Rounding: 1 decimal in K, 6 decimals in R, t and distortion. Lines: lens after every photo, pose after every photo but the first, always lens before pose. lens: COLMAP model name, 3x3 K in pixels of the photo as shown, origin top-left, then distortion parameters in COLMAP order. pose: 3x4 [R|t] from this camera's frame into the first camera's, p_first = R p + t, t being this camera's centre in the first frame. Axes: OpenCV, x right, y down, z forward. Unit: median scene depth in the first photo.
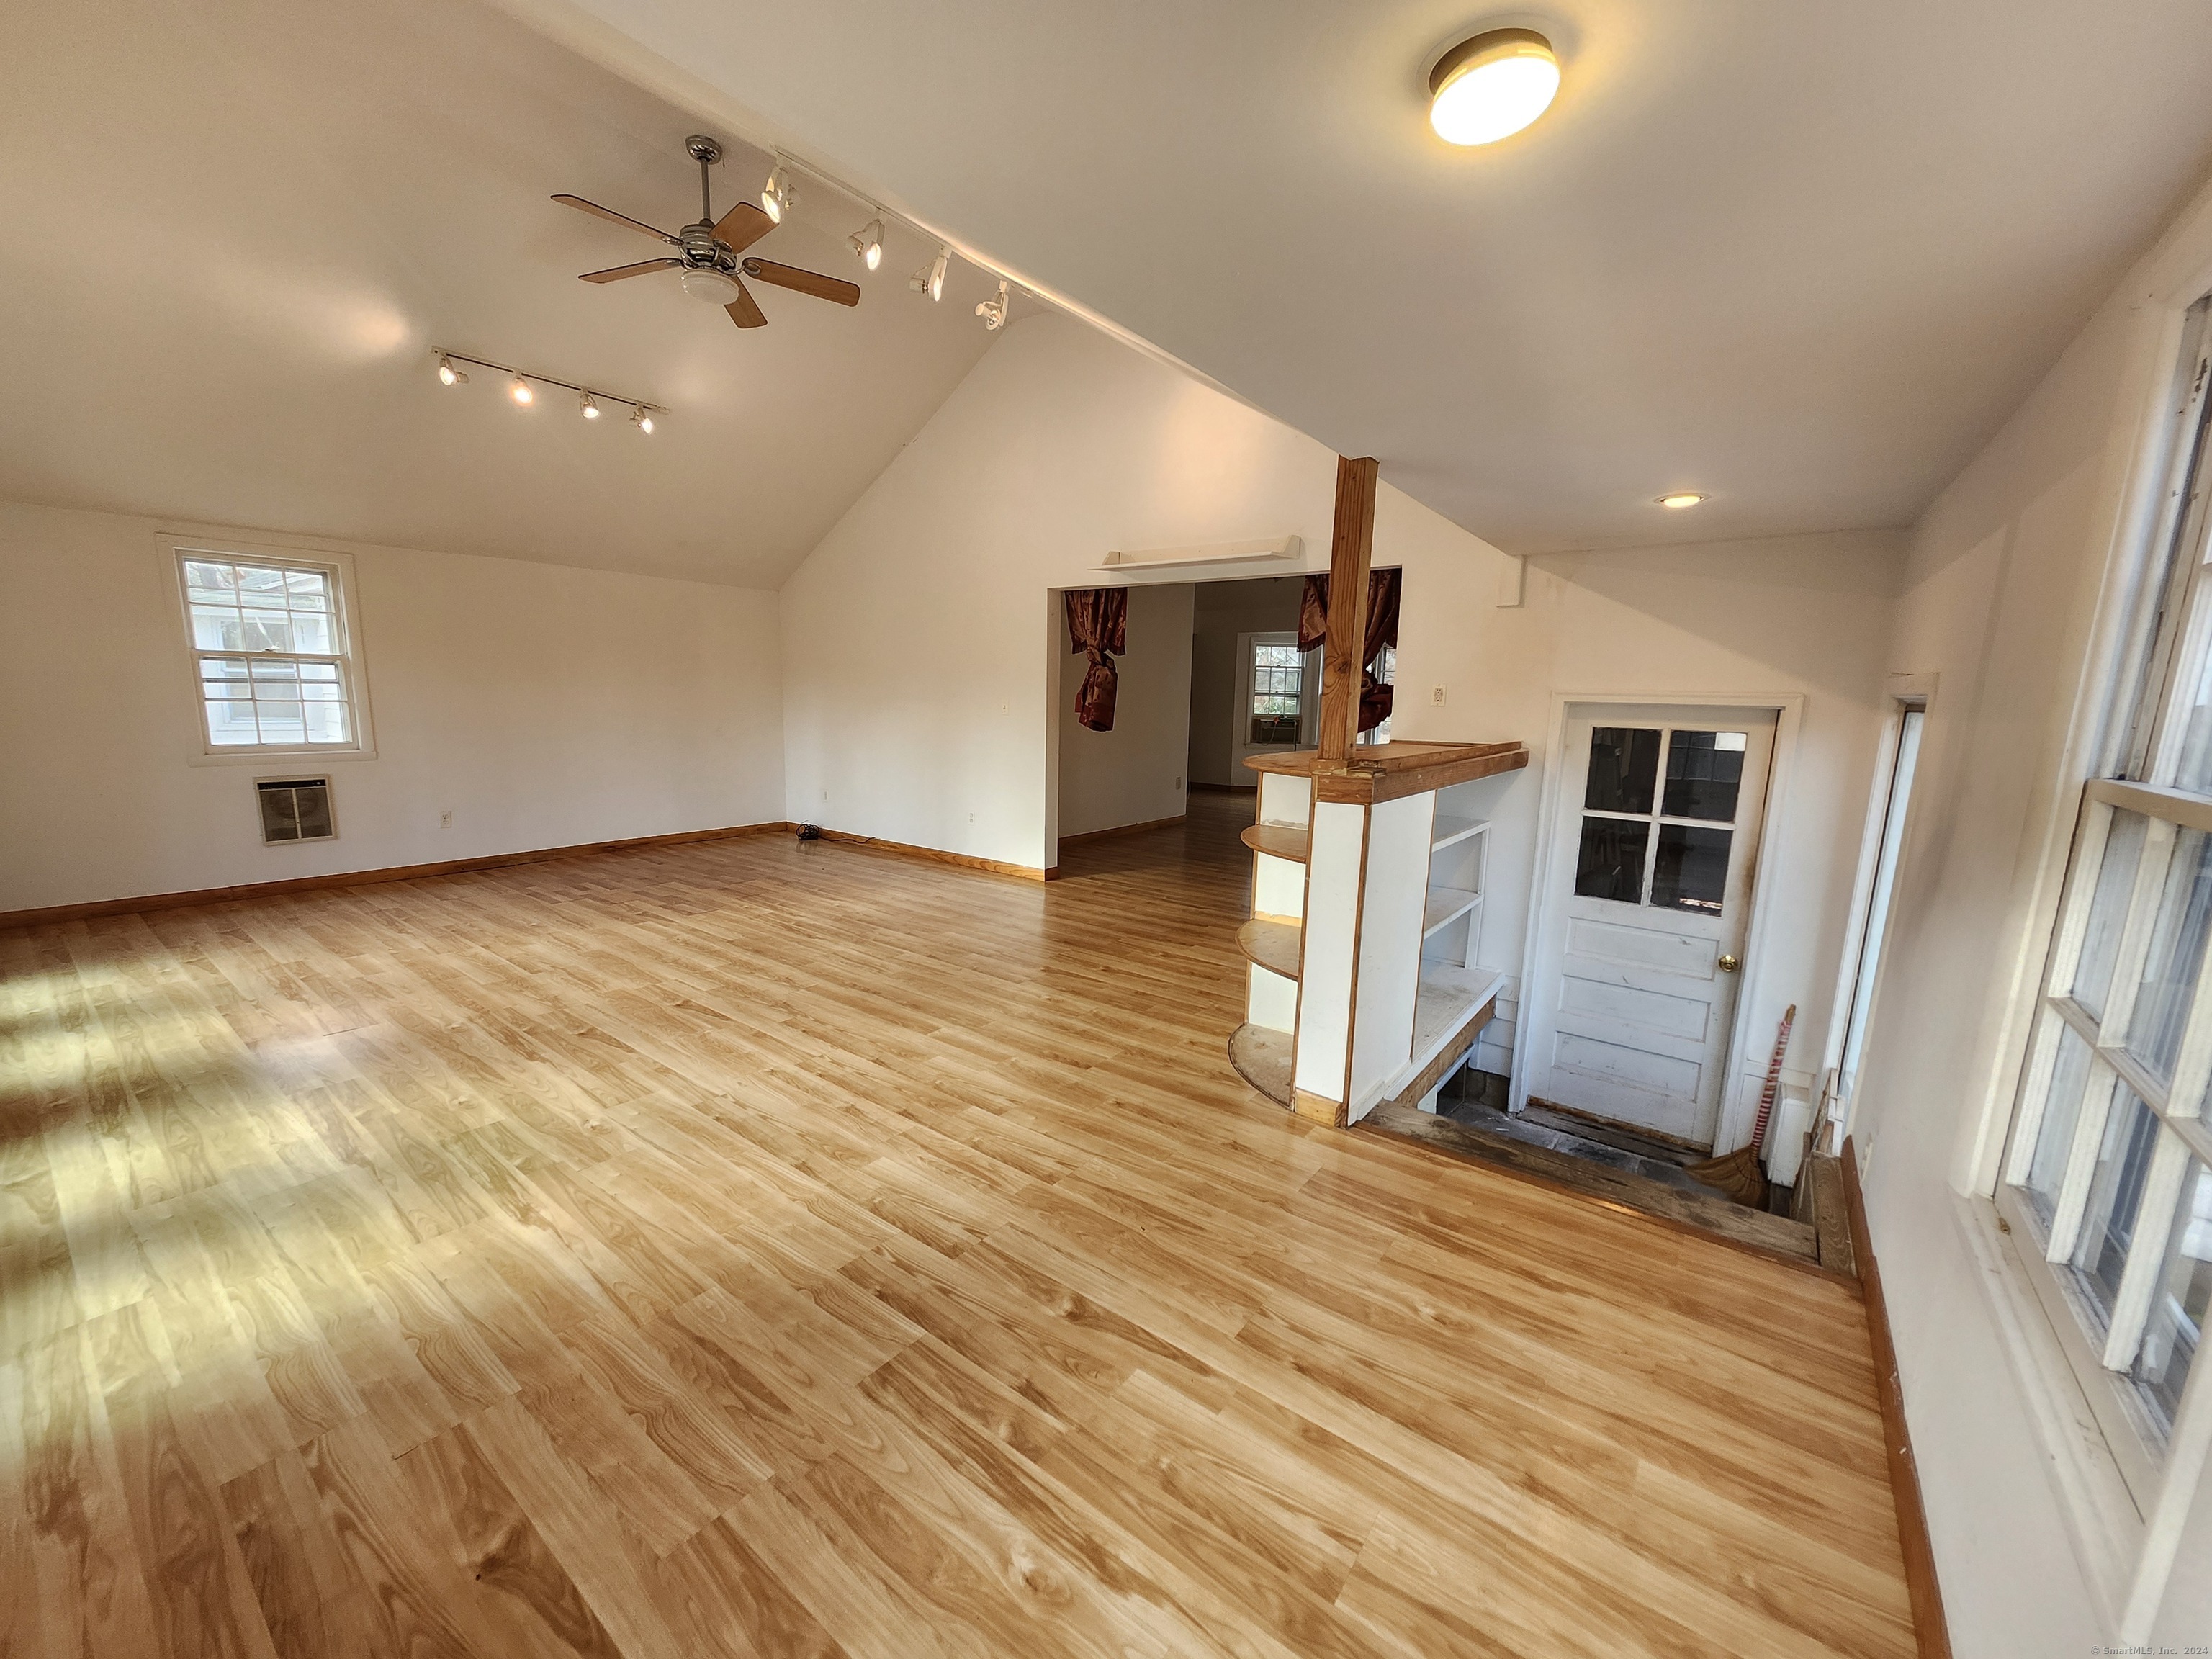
lens RADIAL K [[832.2, 0, 1106.0], [0, 832.2, 829.5], [0, 0, 1]] dist [0.000518, 0.006057]
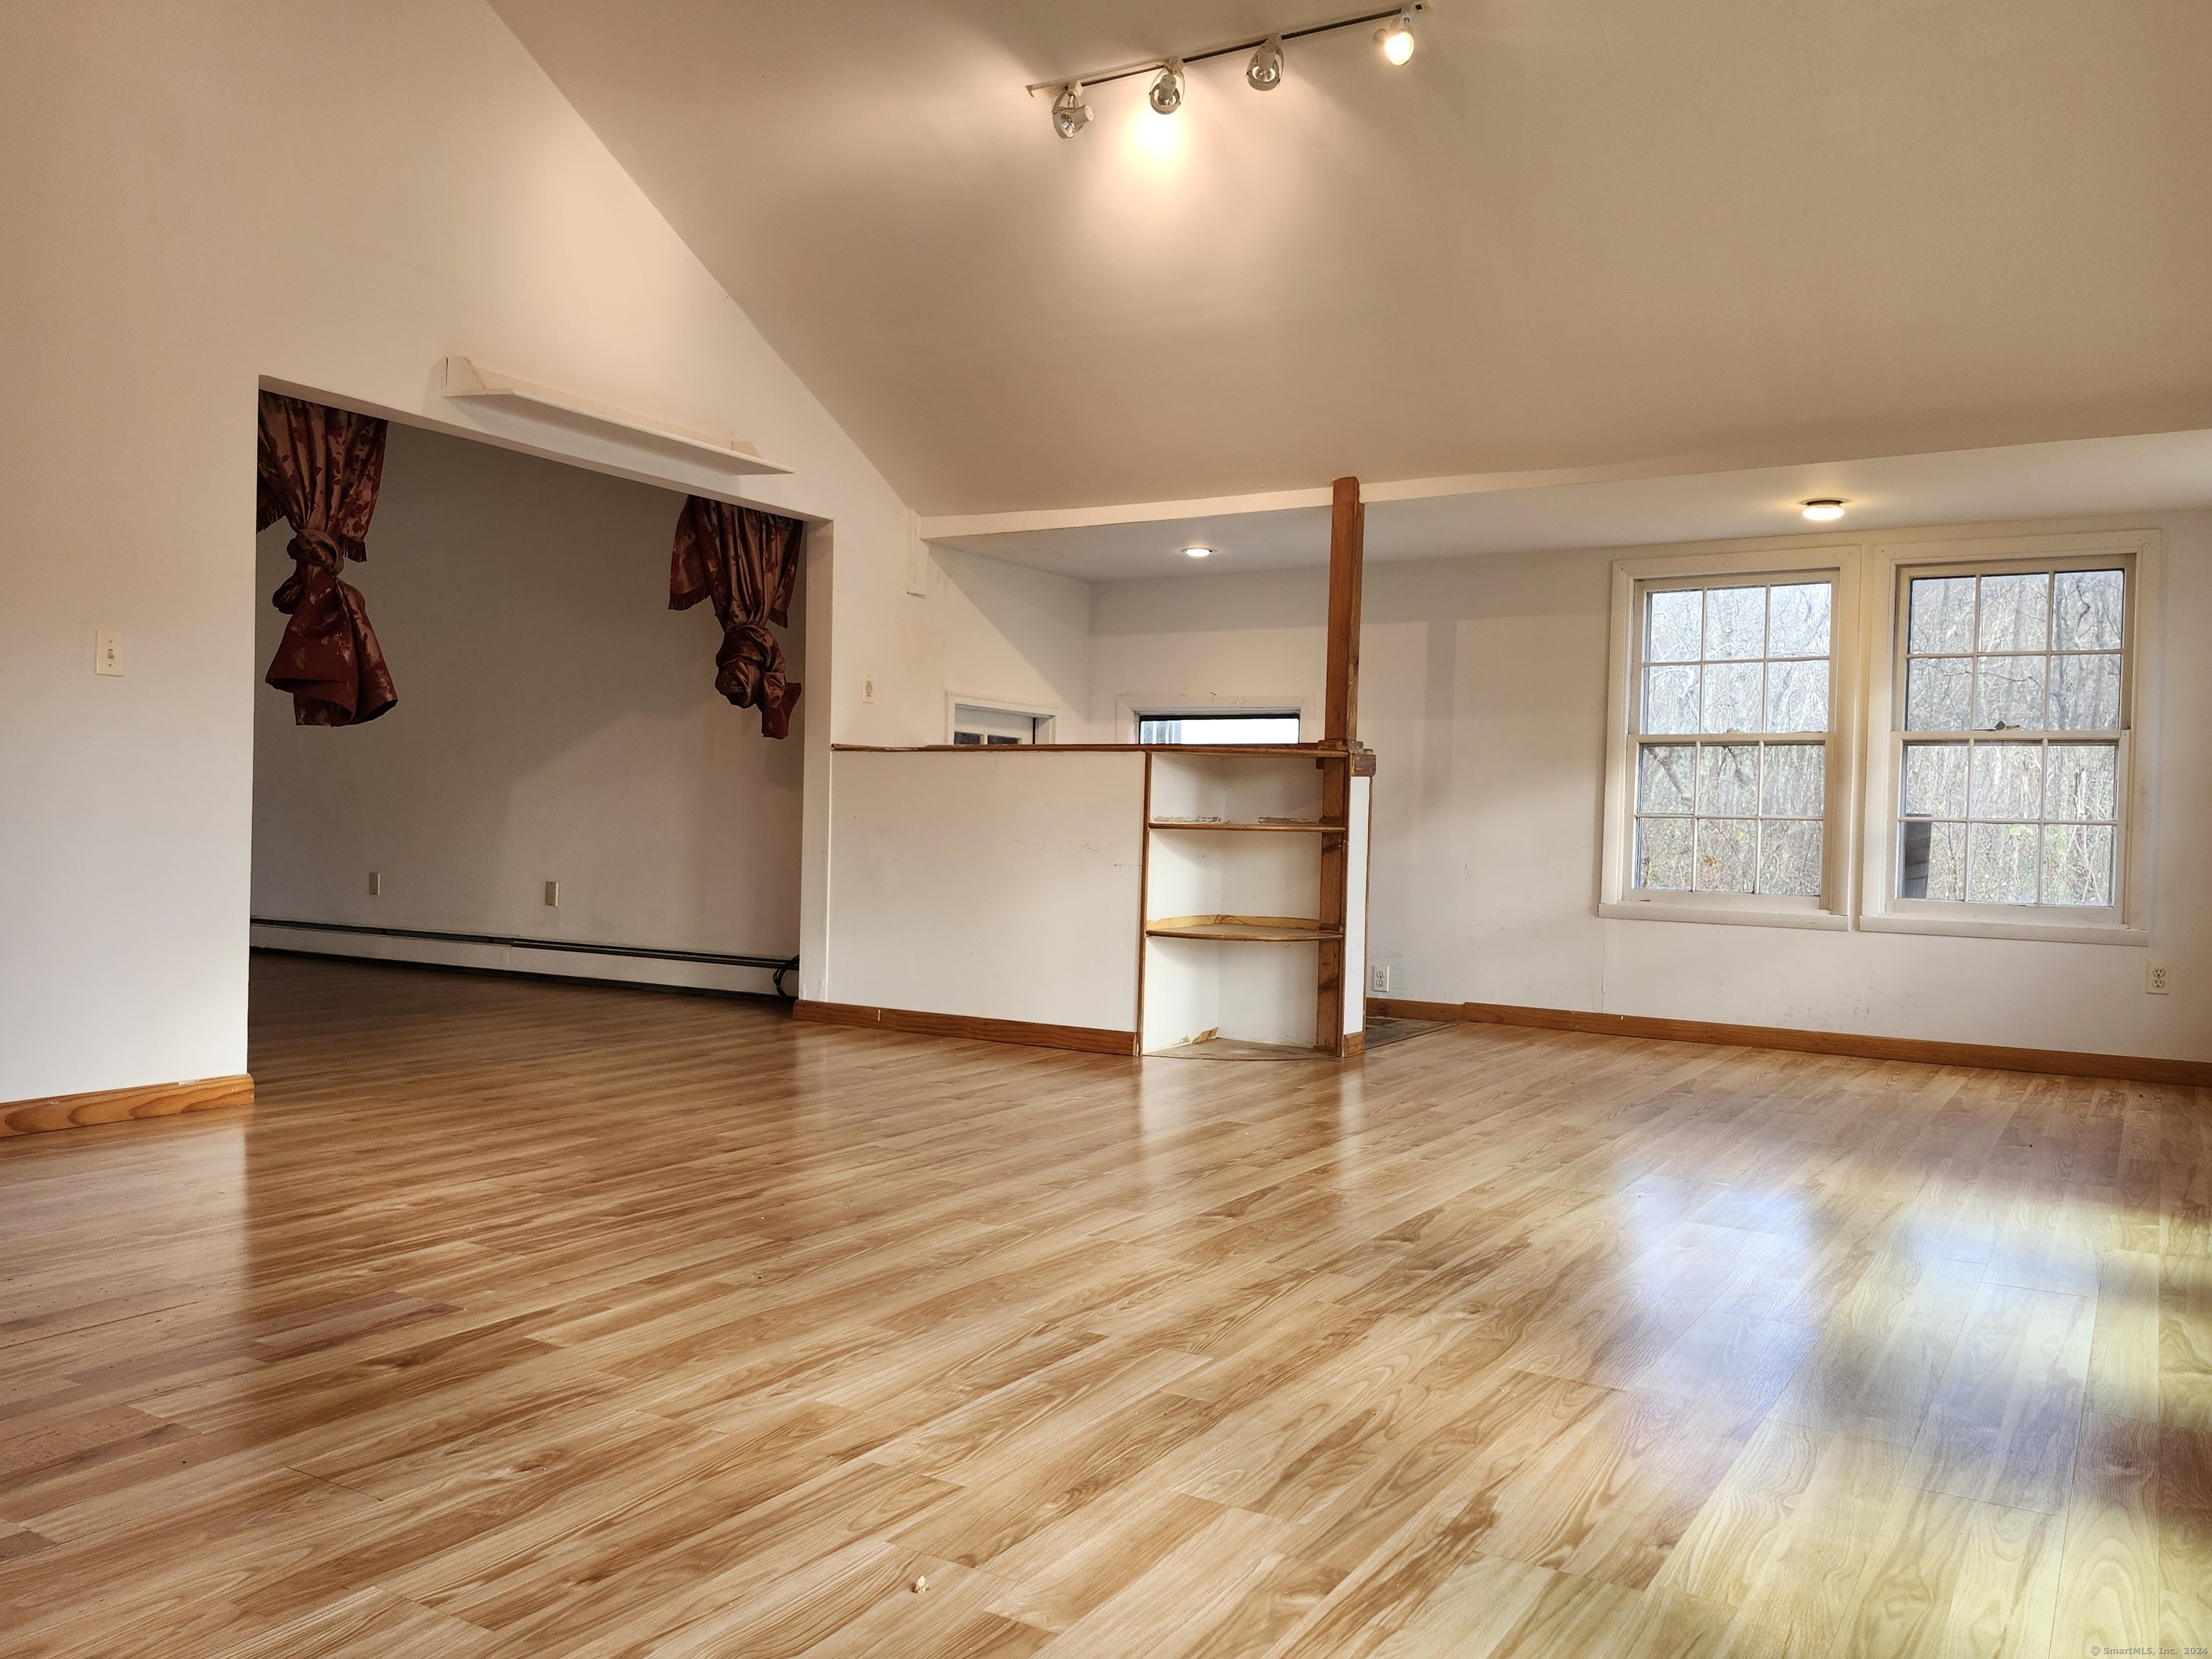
lens RADIAL K [[1543.4, 0, 1106.0], [0, 1543.4, 829.5], [0, 0, 1]] dist [0.044750, -0.033020]
pose [[-0.039578, -0.035939, 0.998570, -1.313512], [0.142069, 0.988998, 0.041225, -0.063602], [-0.989065, 0.143498, -0.034037, 0.980398]]
